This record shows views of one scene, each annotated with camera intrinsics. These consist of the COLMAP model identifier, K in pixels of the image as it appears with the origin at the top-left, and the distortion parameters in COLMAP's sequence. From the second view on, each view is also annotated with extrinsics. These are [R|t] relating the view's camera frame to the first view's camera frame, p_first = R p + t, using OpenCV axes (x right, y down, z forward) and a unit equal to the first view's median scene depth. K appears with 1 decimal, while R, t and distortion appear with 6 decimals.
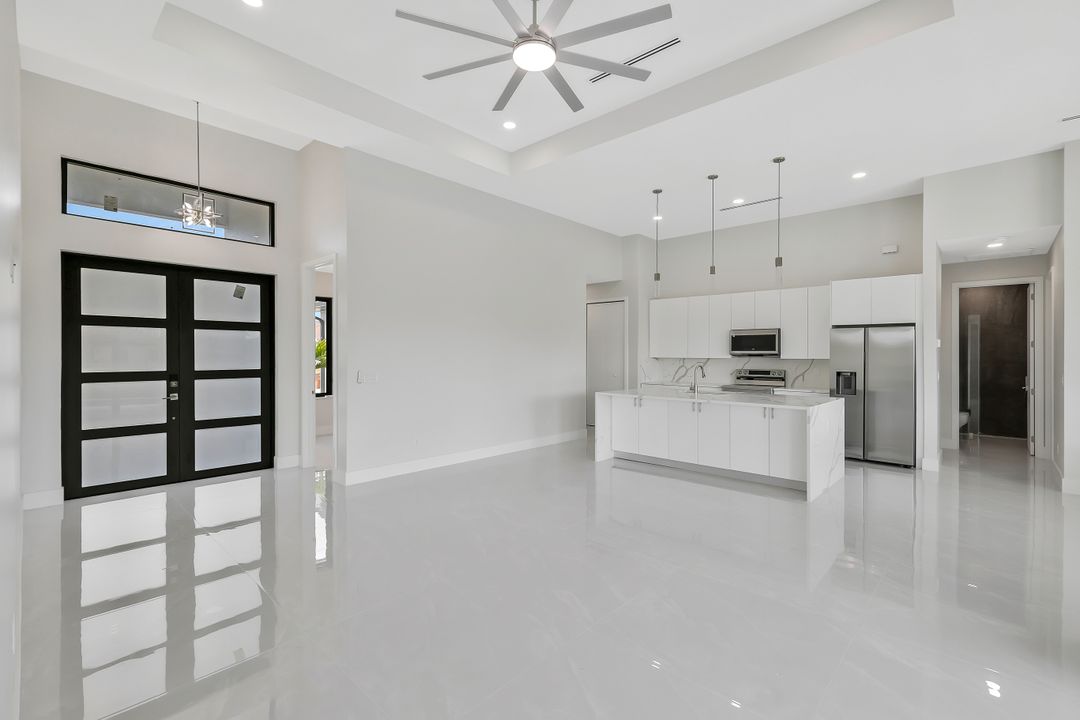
lens RADIAL K [[479.0, 0, 541.0], [0, 479.0, 357.5], [0, 0, 1]] dist [-0.002070, -0.000188]
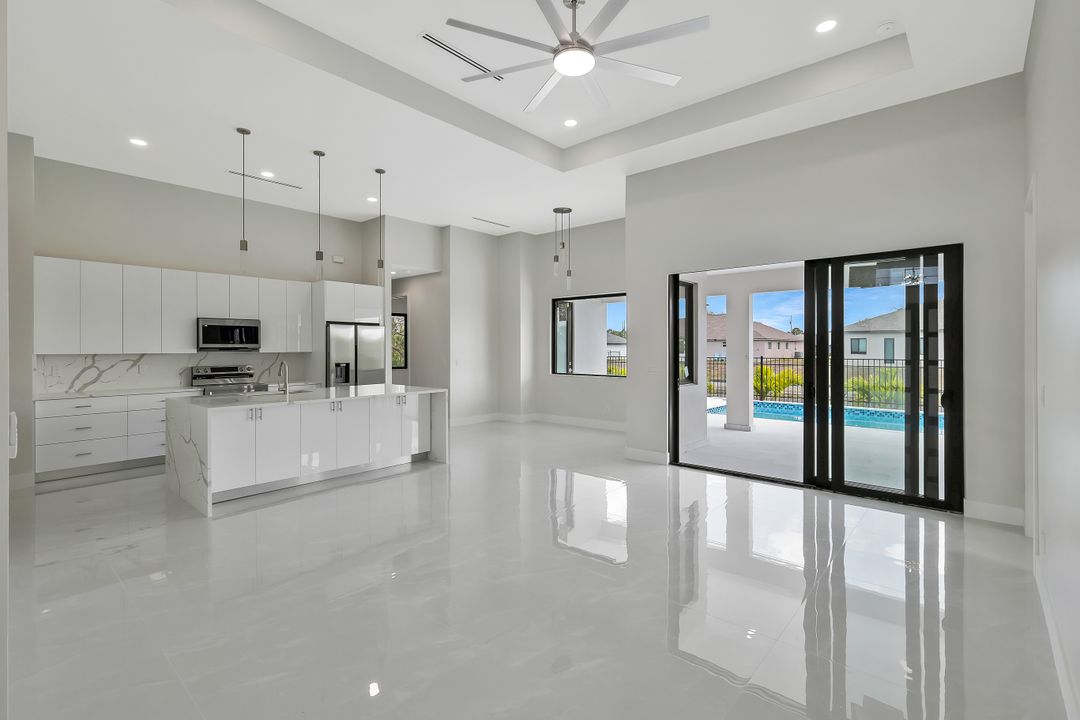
lens RADIAL K [[494.8, 0, 538.1], [0, 494.8, 346.1], [0, 0, 1]] dist [0.001113, 0.001710]
pose [[-0.031771, -0.000217, 0.999495, -0.474508], [0.010000, 0.999950, 0.000535, -0.005289], [-0.999445, 0.010012, -0.031767, 0.493324]]
